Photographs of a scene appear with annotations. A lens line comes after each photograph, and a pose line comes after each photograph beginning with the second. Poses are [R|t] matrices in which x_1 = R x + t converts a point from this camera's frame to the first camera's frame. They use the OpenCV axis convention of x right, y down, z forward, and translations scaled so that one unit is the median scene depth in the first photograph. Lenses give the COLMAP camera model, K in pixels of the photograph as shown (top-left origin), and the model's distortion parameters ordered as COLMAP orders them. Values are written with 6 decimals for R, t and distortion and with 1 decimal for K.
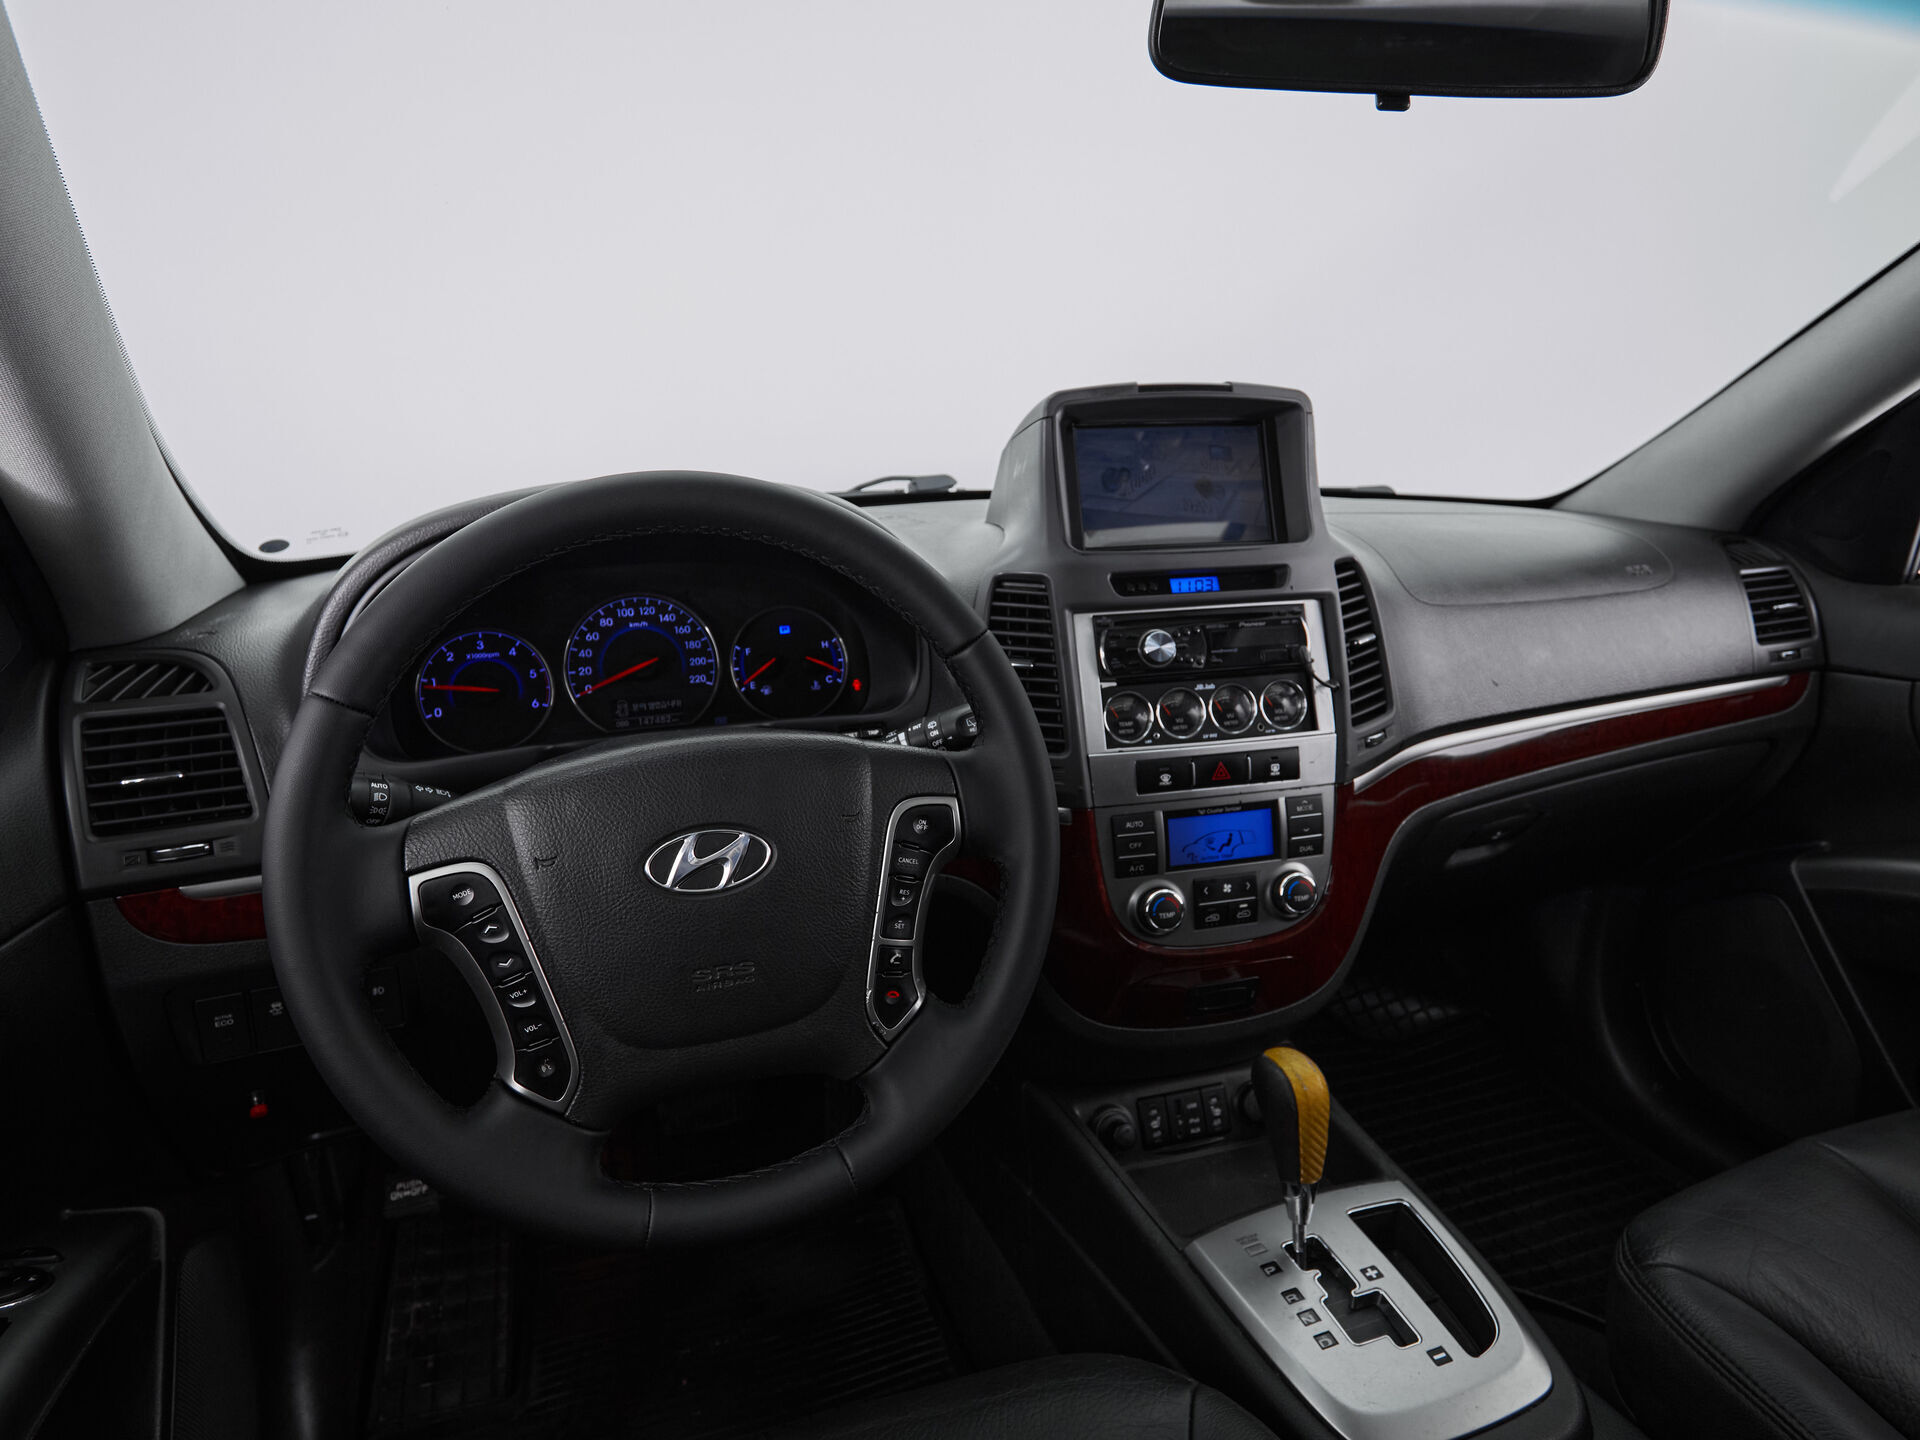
lens RADIAL K [[1100.3, 0, 950.4], [0, 1100.3, 717.0], [0, 0, 1]] dist [-0.008899, 0.002880]
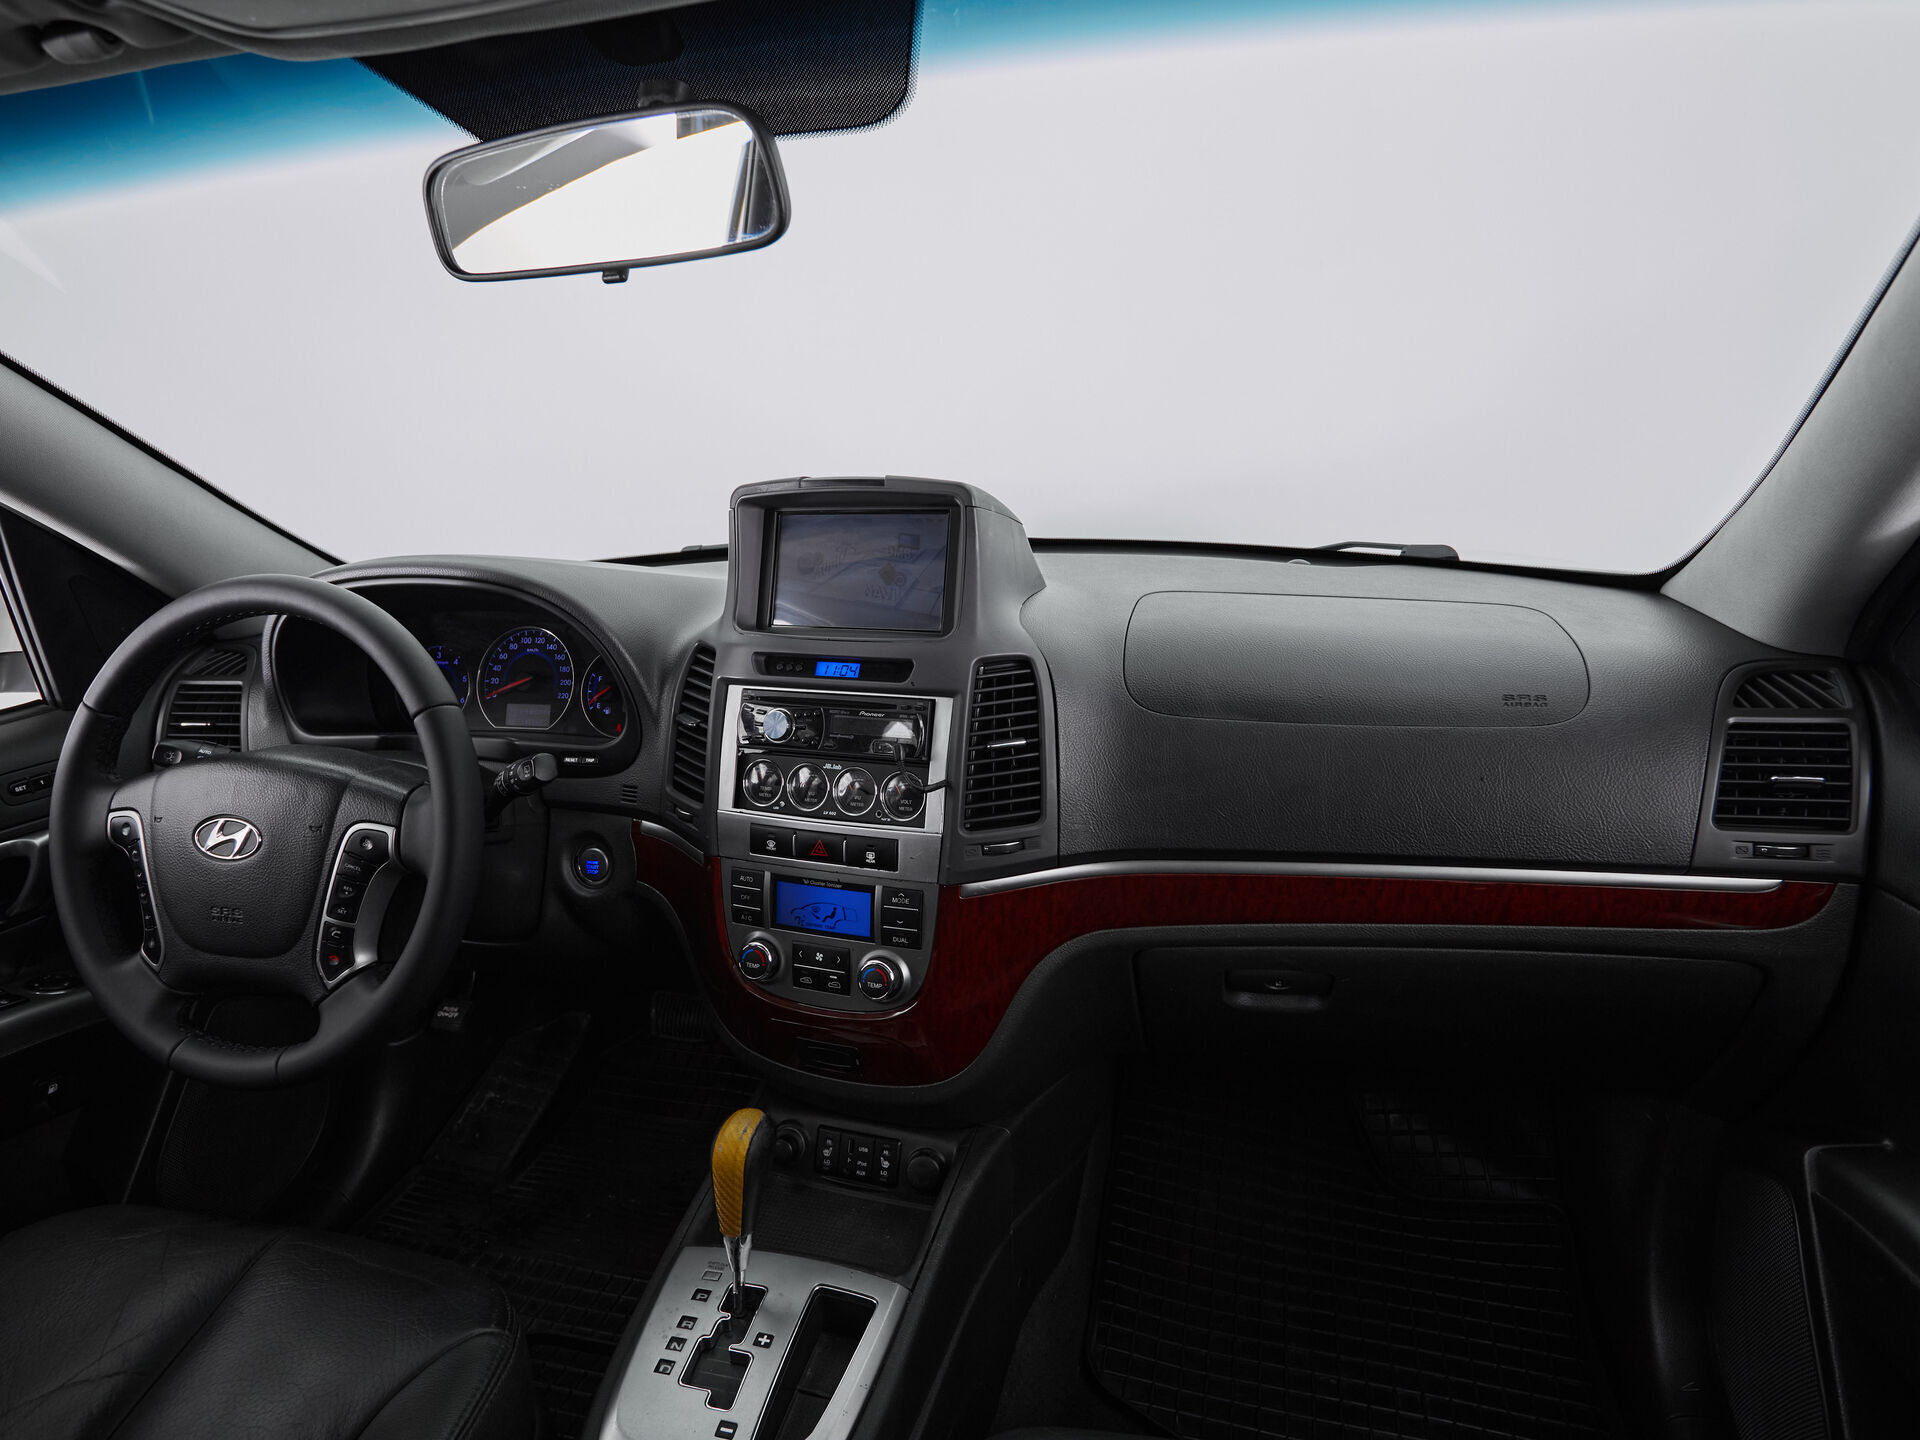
lens RADIAL K [[1049.6, 0, 959.8], [0, 1049.6, 722.2], [0, 0, 1]] dist [-0.008289, 0.001590]
pose [[0.828757, 0.140684, -0.541635, 0.877317], [-0.116107, 0.990050, 0.079500, -0.164817], [0.547431, -0.002998, 0.836846, 0.223524]]
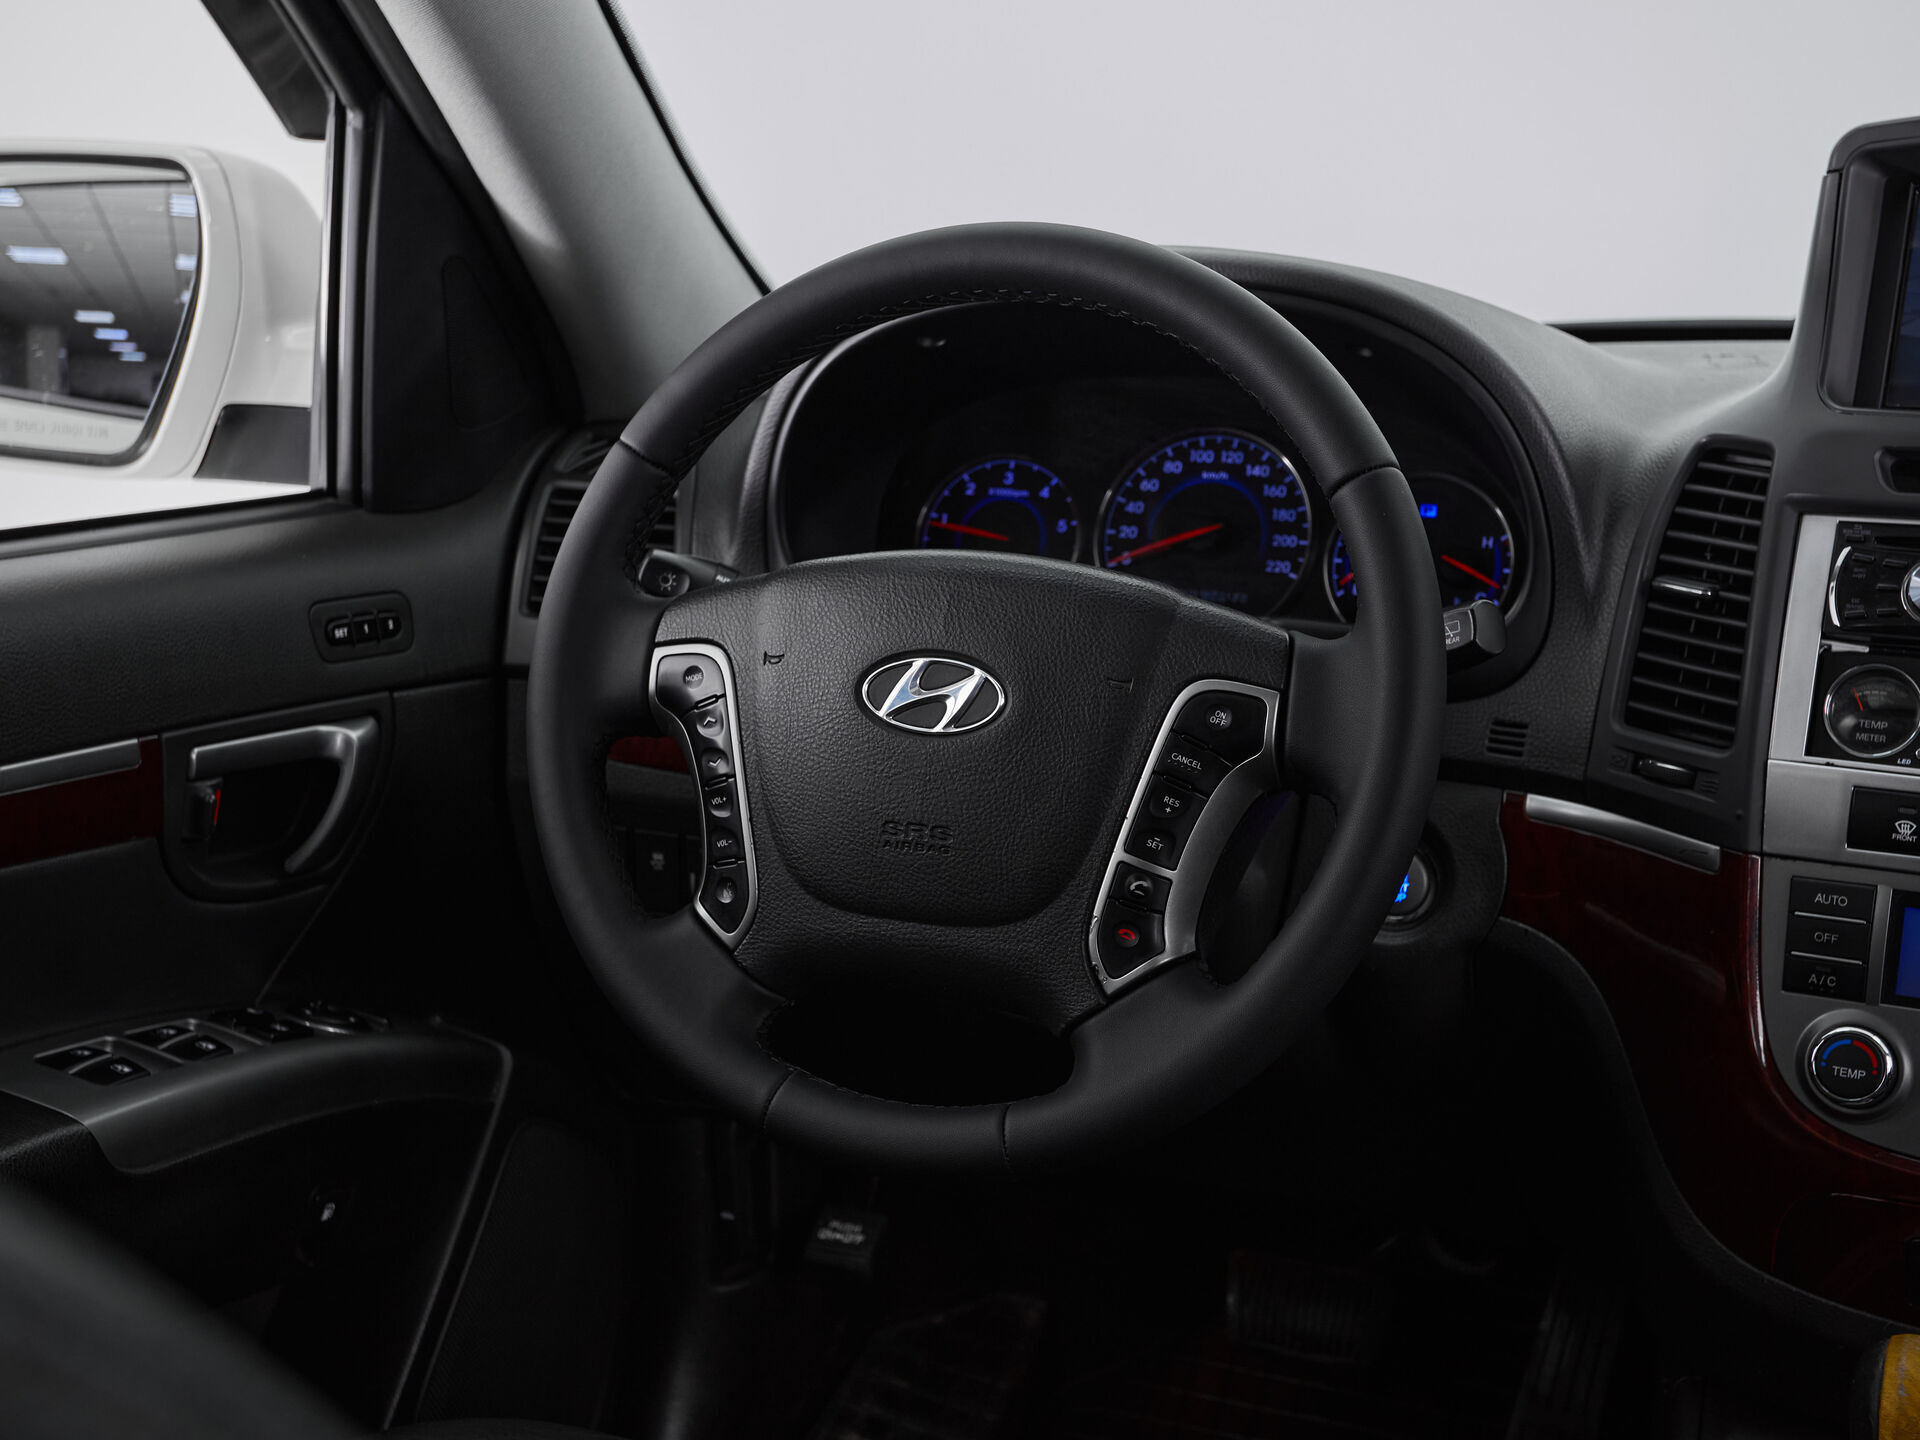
lens RADIAL K [[2420.0, 0, 940.8], [0, 2420.0, 708.8], [0, 0, 1]] dist [0.035786, 0.000000]
pose [[0.732687, 0.151476, -0.663494, 0.617590], [-0.196962, 0.980391, 0.006322, 0.081967], [0.651441, 0.126051, 0.748155, -0.206791]]
